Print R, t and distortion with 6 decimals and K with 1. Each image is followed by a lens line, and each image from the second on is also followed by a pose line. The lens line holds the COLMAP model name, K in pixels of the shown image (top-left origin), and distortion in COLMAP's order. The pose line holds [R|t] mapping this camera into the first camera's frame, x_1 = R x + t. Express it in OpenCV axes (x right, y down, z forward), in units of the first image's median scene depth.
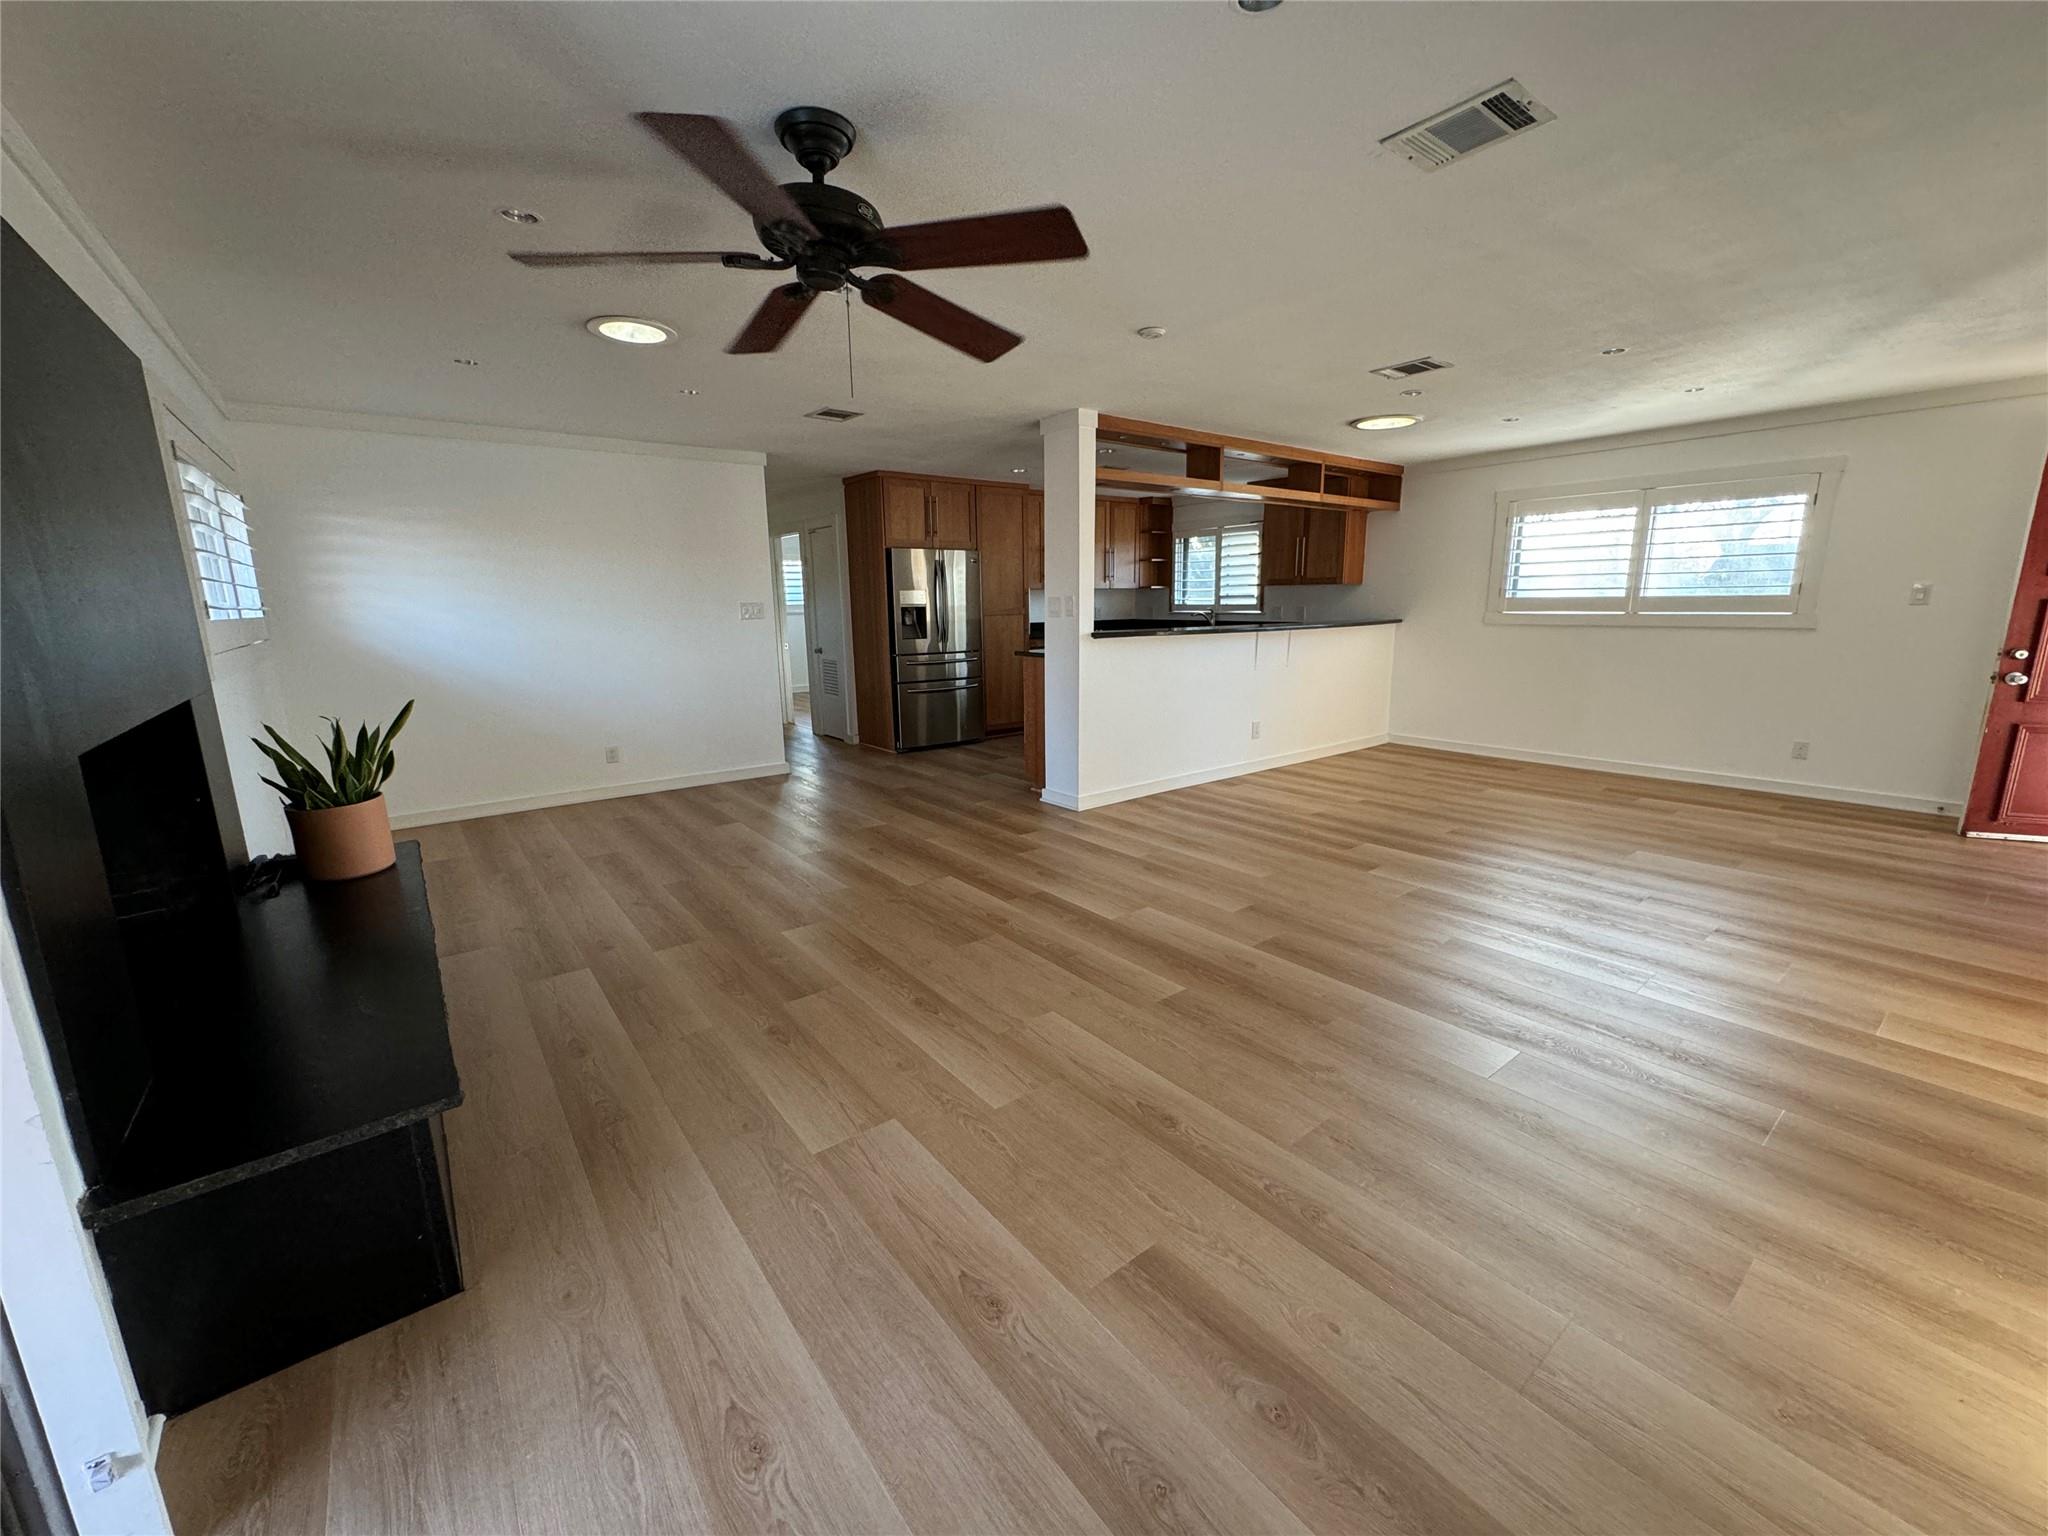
lens RADIAL K [[813.5, 0, 1021.3], [0, 813.5, 768.0], [0, 0, 1]] dist [-0.002292, -0.000164]
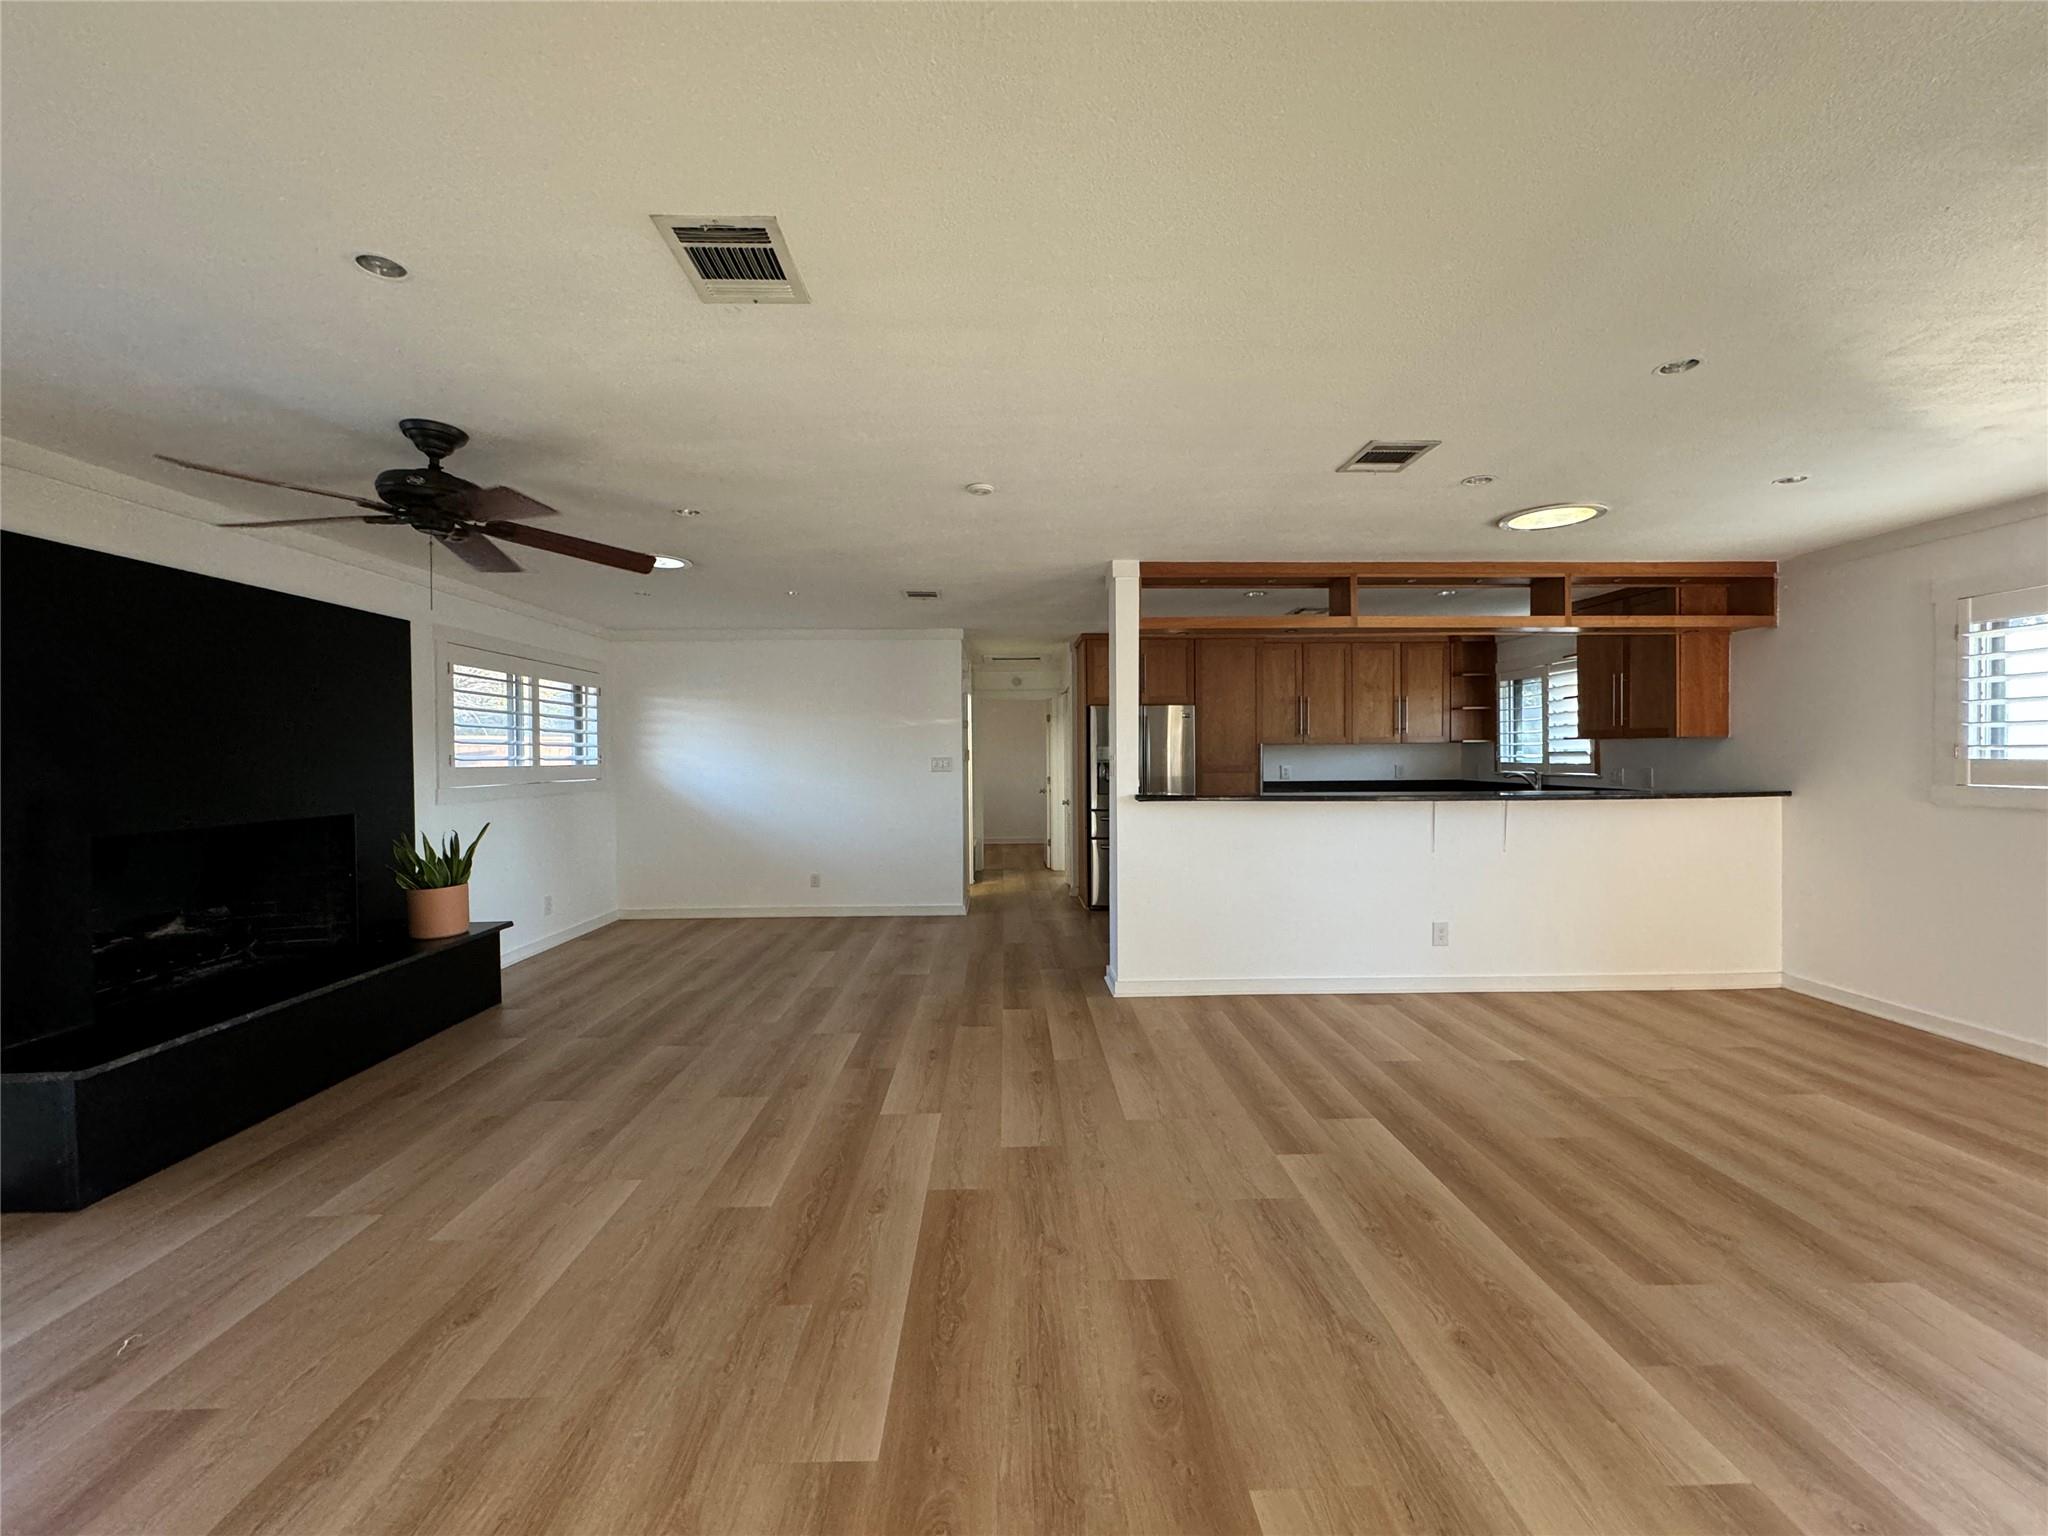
lens RADIAL K [[813.5, 0, 1025.3], [0, 813.5, 767.9], [0, 0, 1]] dist [-0.002292, -0.000164]
pose [[0.805357, 0.015863, -0.592578, 0.376421], [-0.123990, 0.982038, -0.142223, -0.038592], [0.579678, 0.188014, 0.792858, 0.159179]]
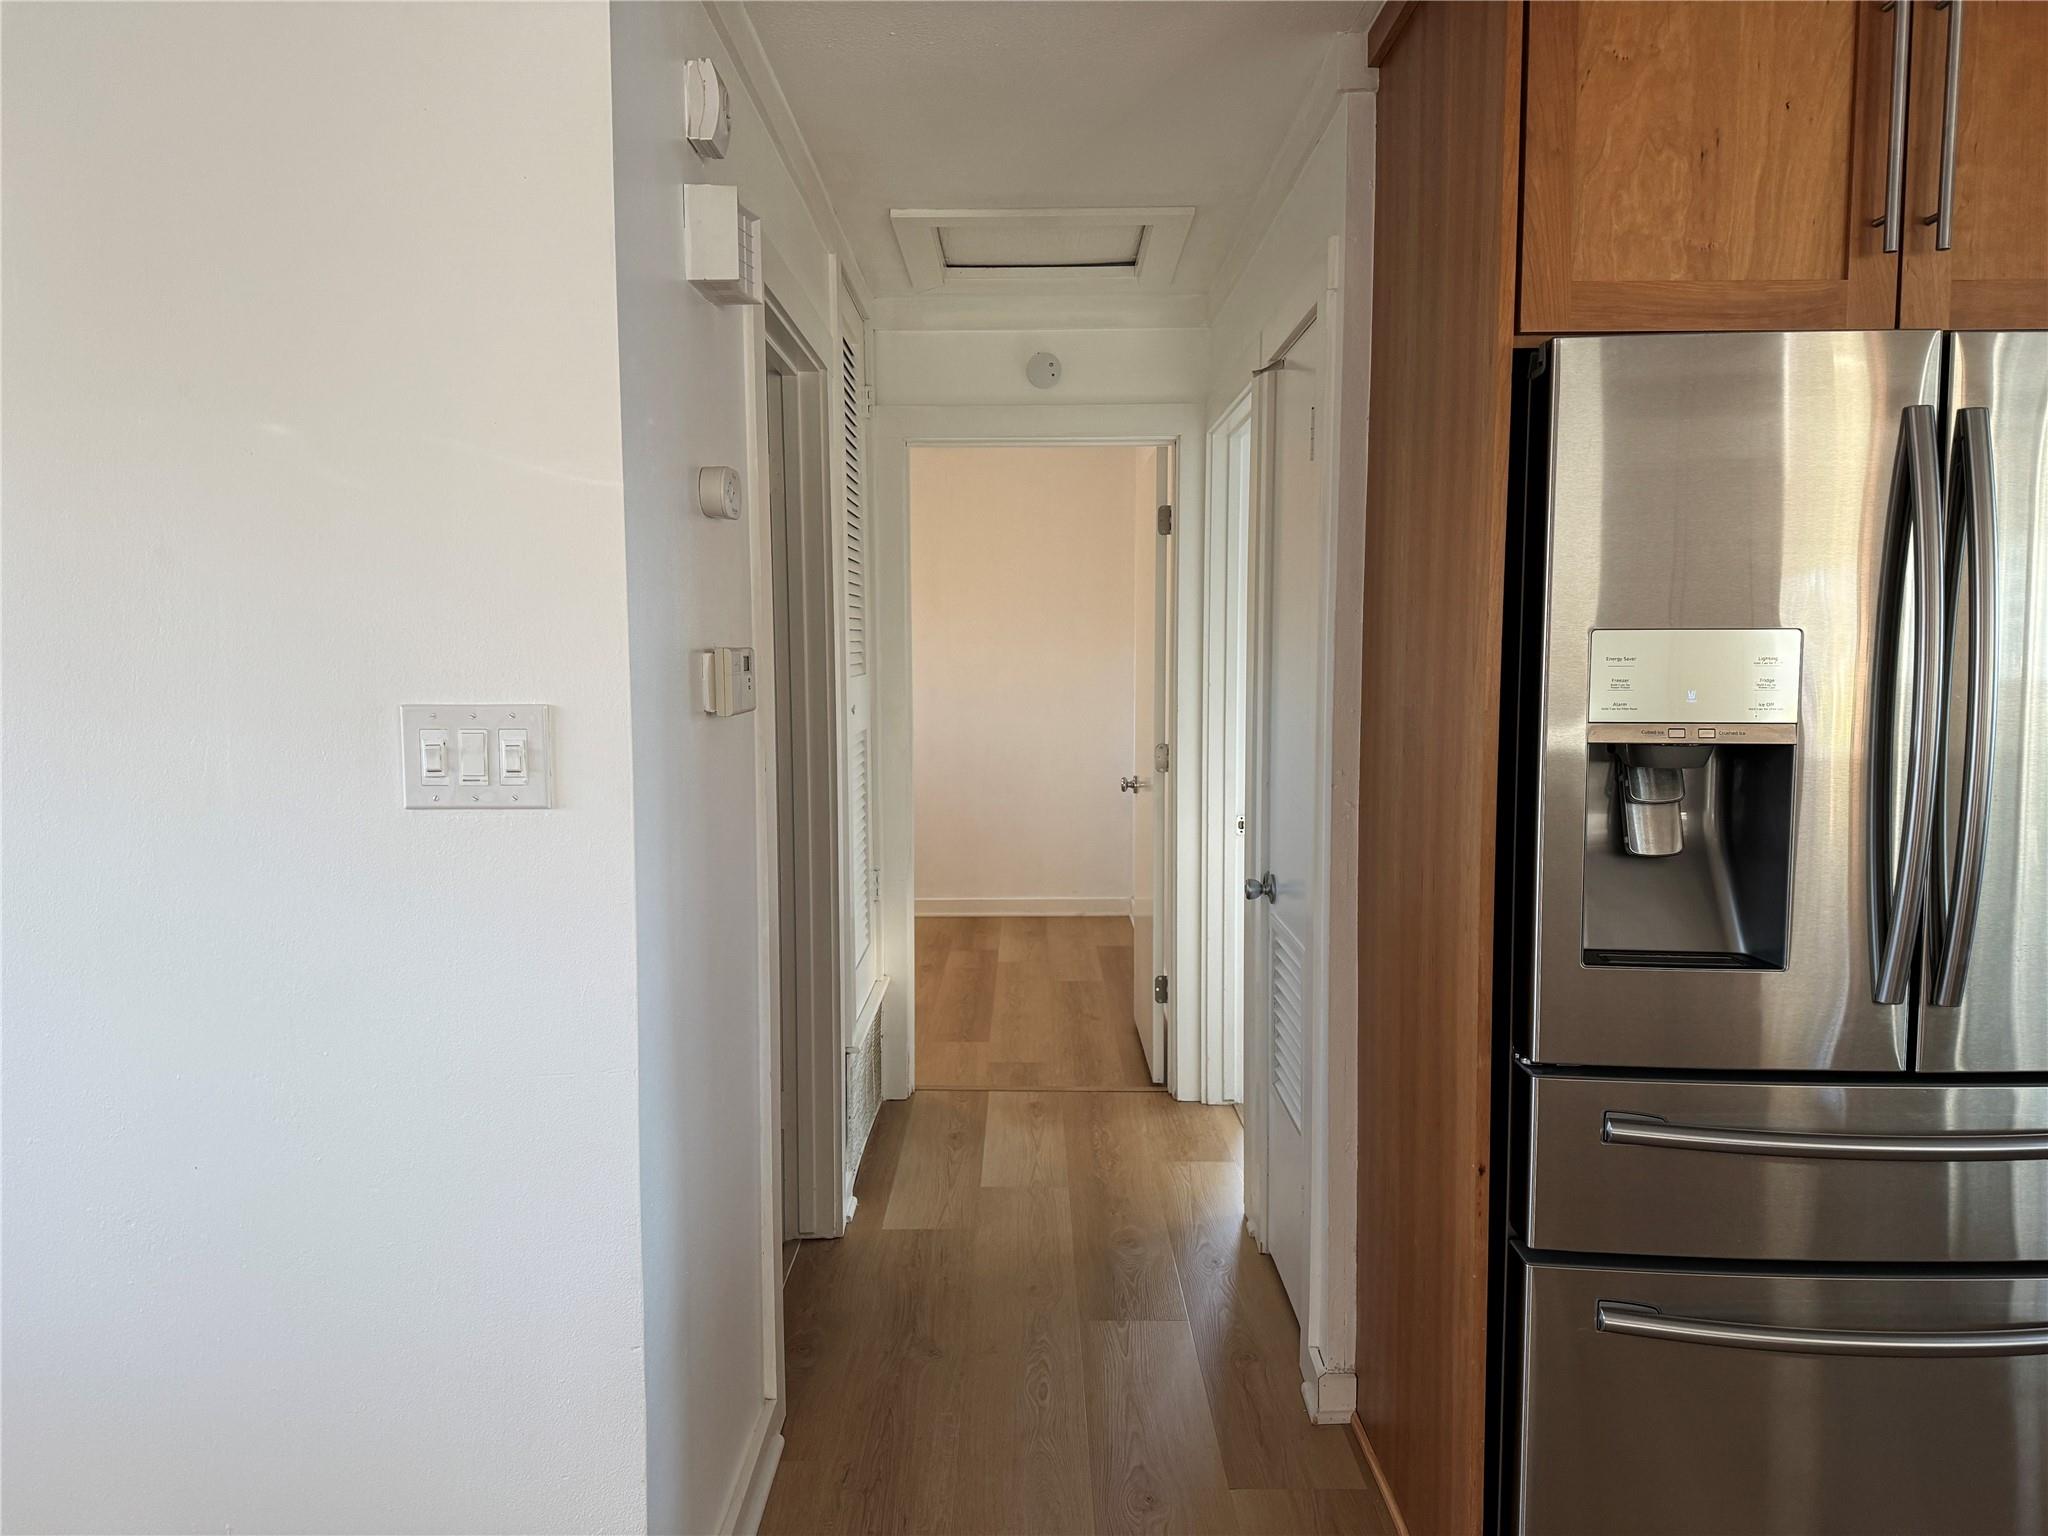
lens RADIAL K [[1421.3, 0, 1025.8], [0, 1421.3, 771.1], [0, 0, 1]] dist [0.071917, -0.082327]
pose [[0.788090, 0.065824, -0.612031, -0.072224], [-0.134494, 0.988657, -0.066853, -0.164471], [0.600688, 0.135001, 0.788003, 0.749224]]
